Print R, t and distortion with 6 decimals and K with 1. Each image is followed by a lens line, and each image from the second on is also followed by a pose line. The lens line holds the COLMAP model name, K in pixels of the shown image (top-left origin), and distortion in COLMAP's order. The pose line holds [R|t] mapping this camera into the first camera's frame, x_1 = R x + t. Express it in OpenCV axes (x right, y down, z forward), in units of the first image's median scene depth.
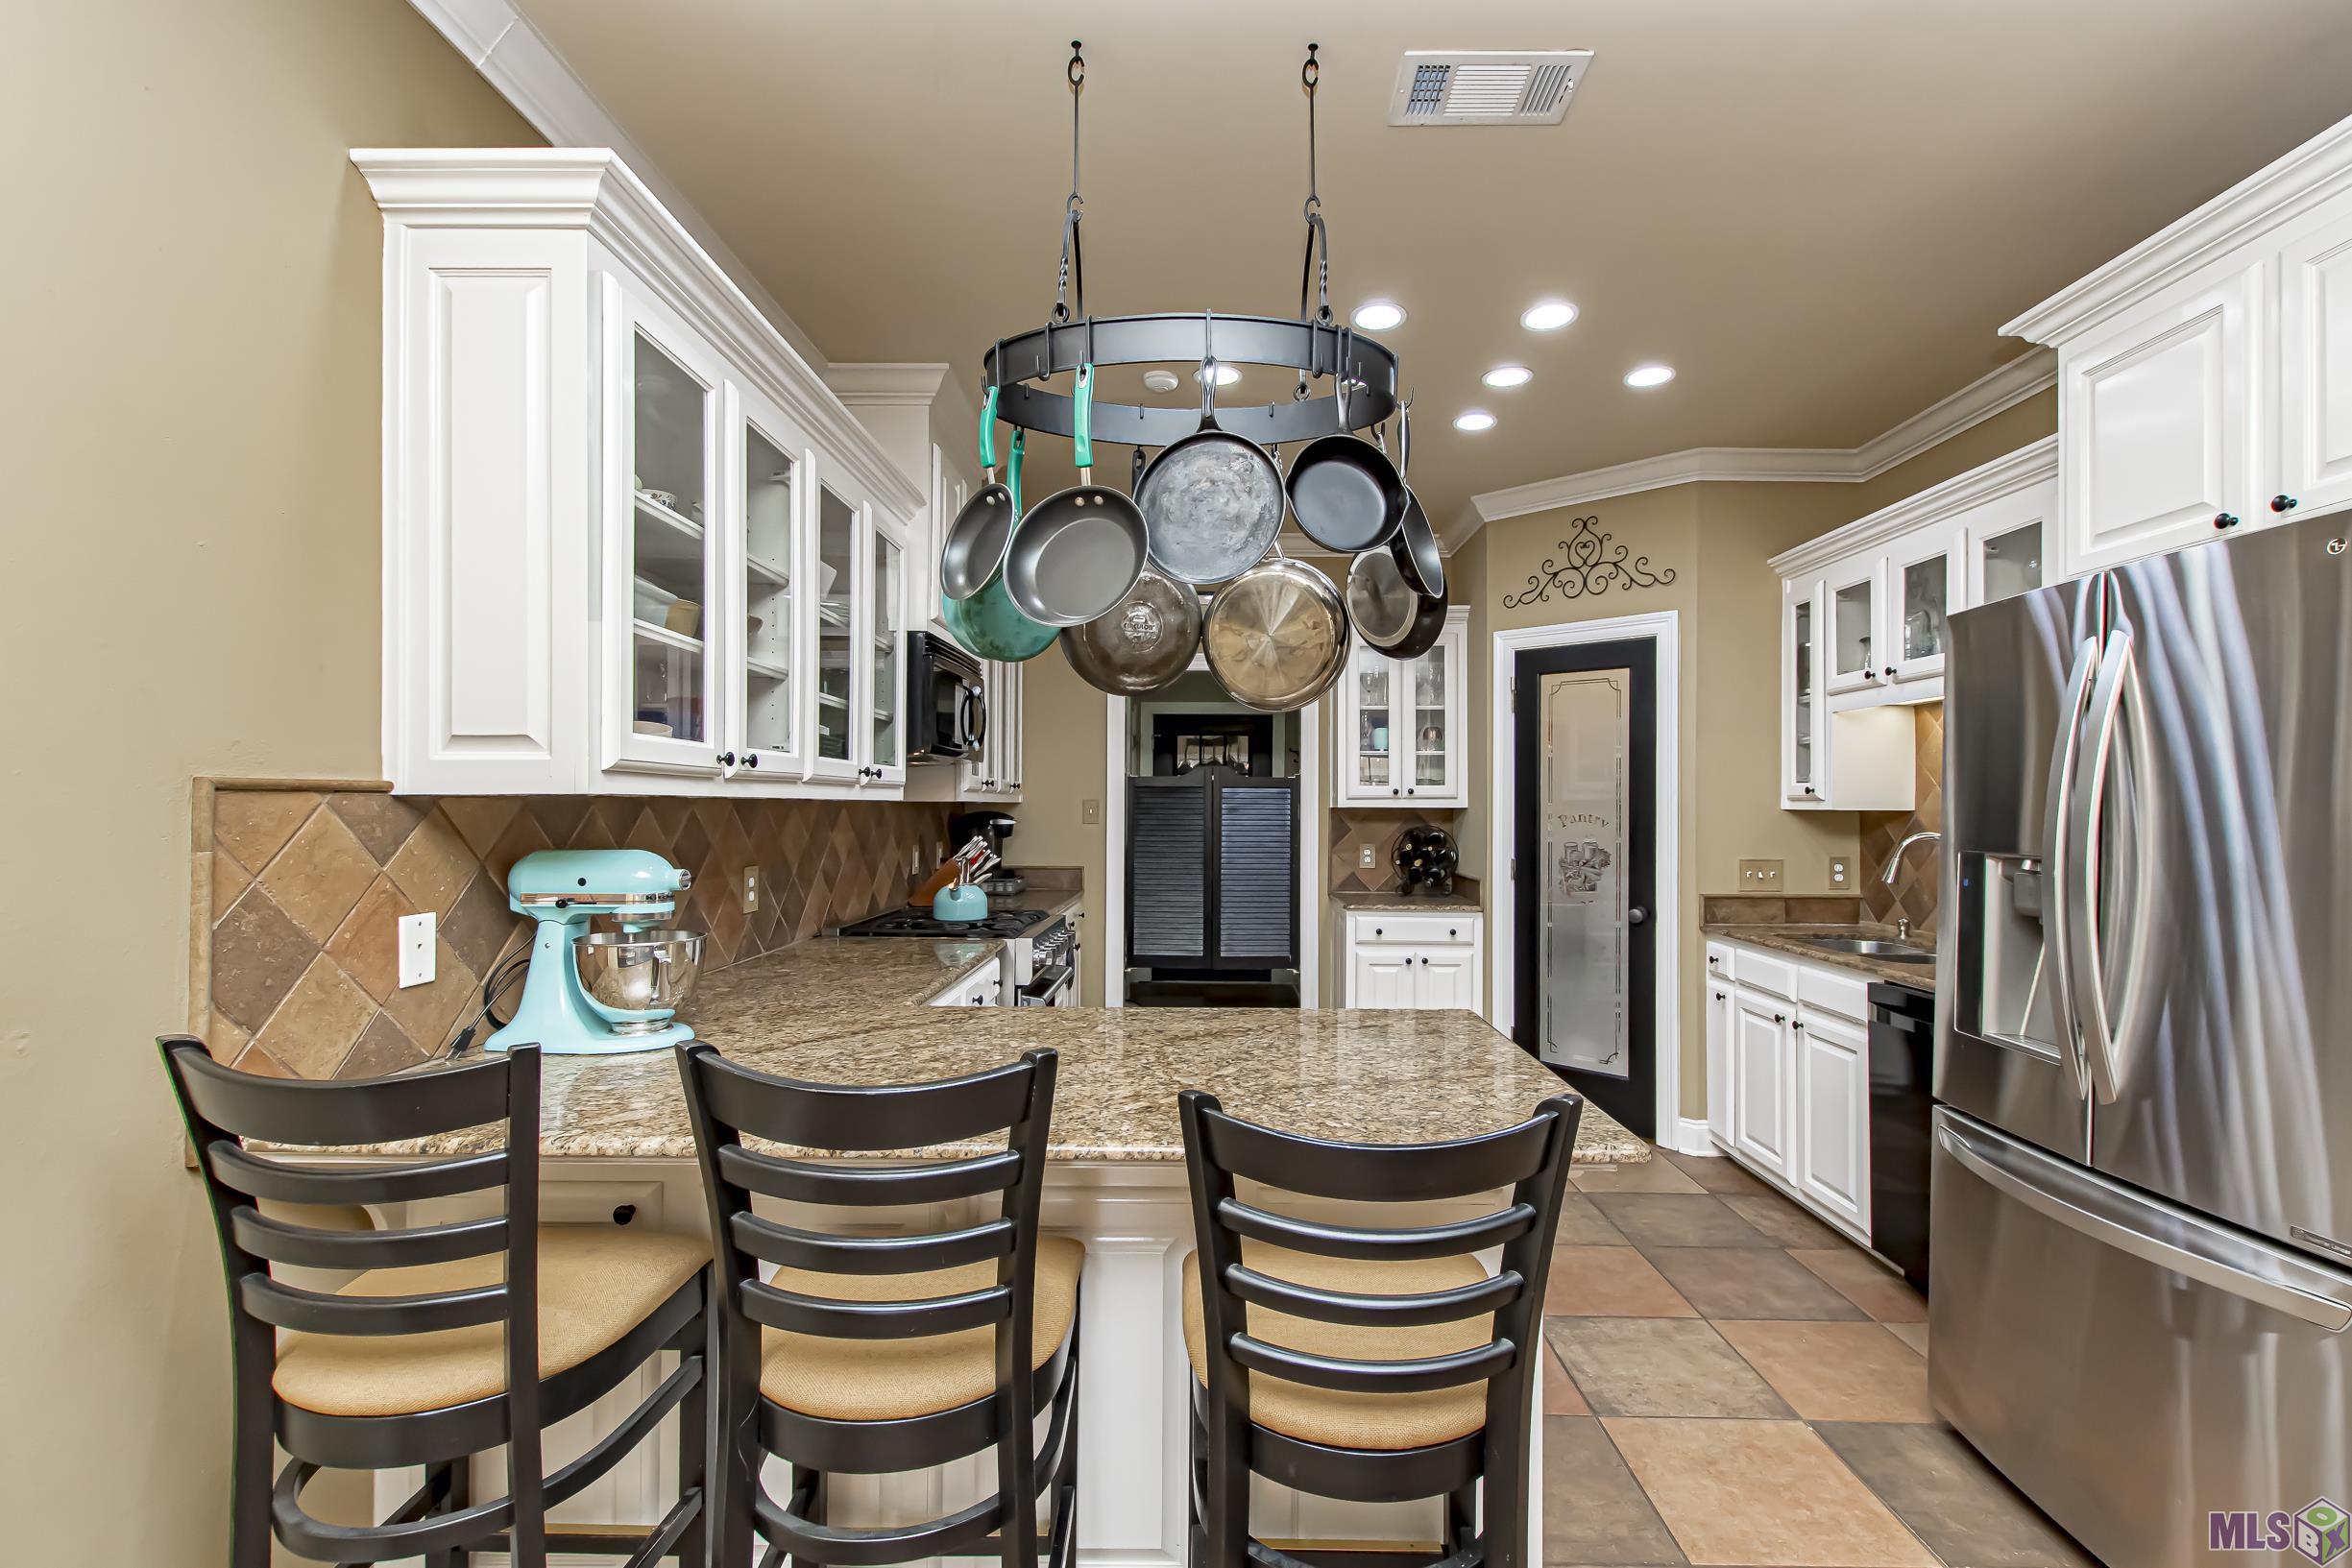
lens RADIAL K [[1041.0, 0, 1196.0], [0, 1041.0, 792.2], [0, 0, 1]] dist [0.002550, 0.000230]
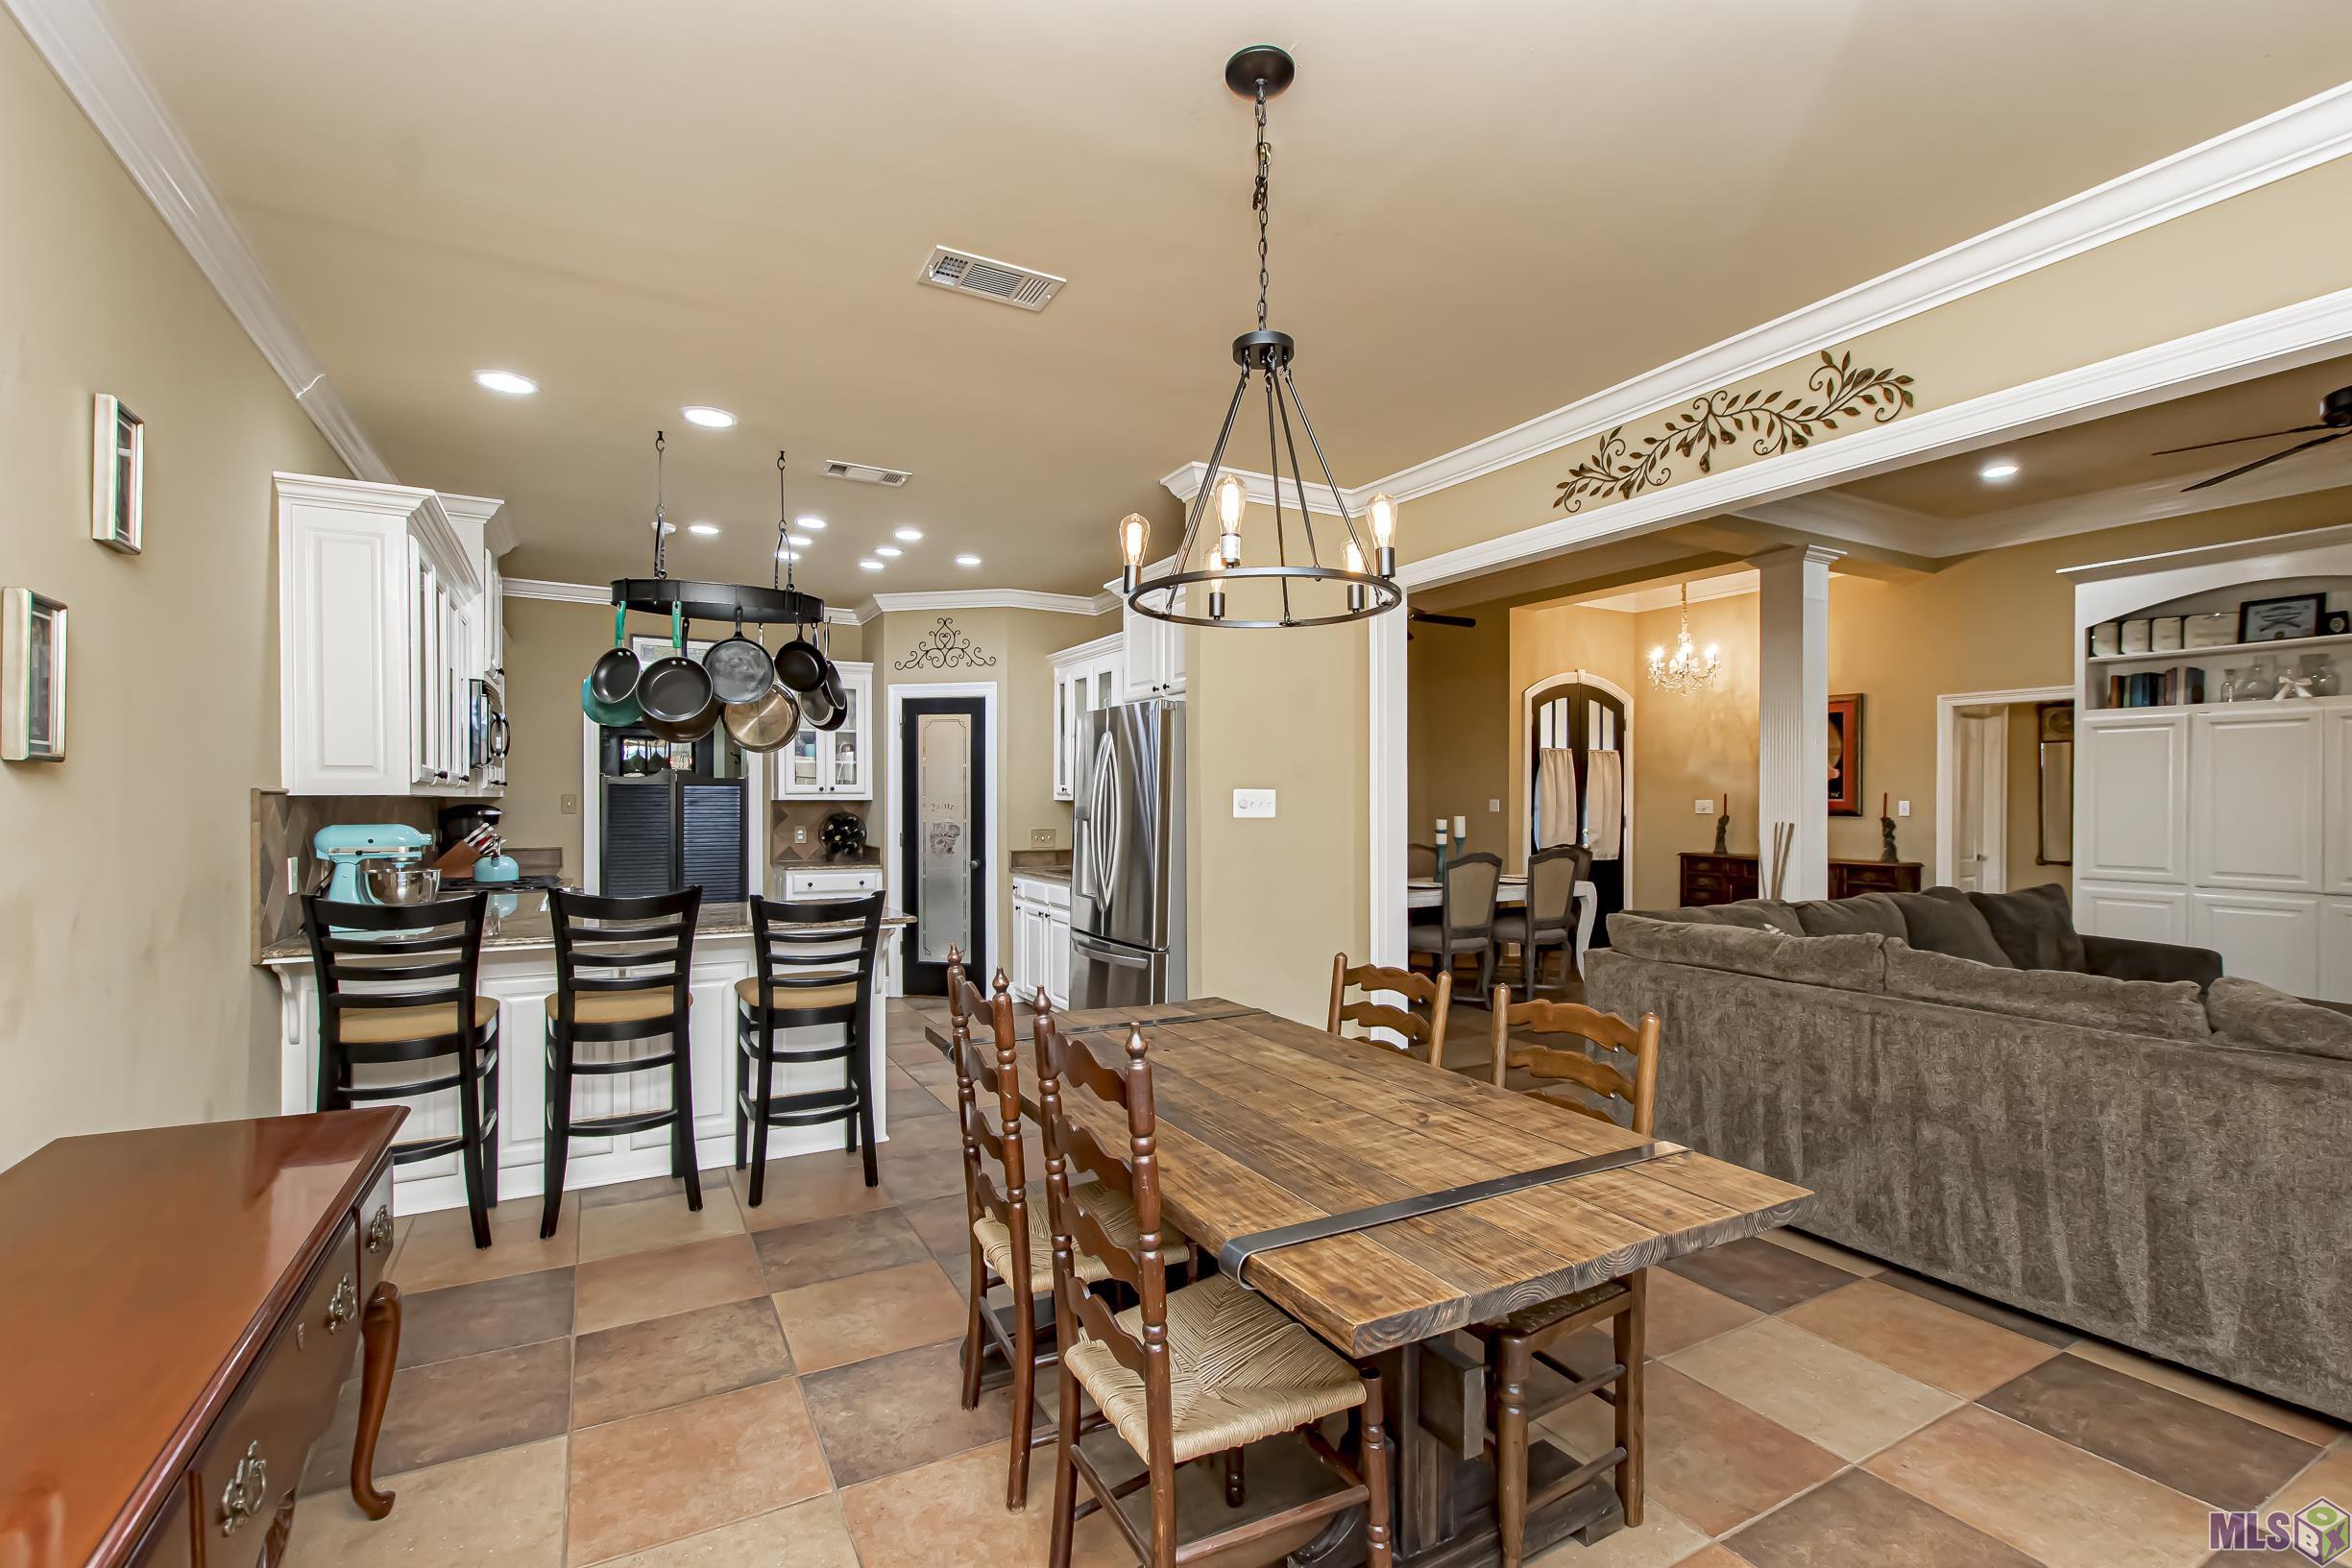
lens RADIAL K [[1041.0, 0, 1196.0], [0, 1041.0, 792.2], [0, 0, 1]] dist [0.002550, 0.000230]
pose [[0.859814, -0.001496, 0.510606, -0.116587], [-0.002465, 0.999972, 0.007081, -0.008531], [-0.510602, -0.007347, 0.859786, -0.595392]]
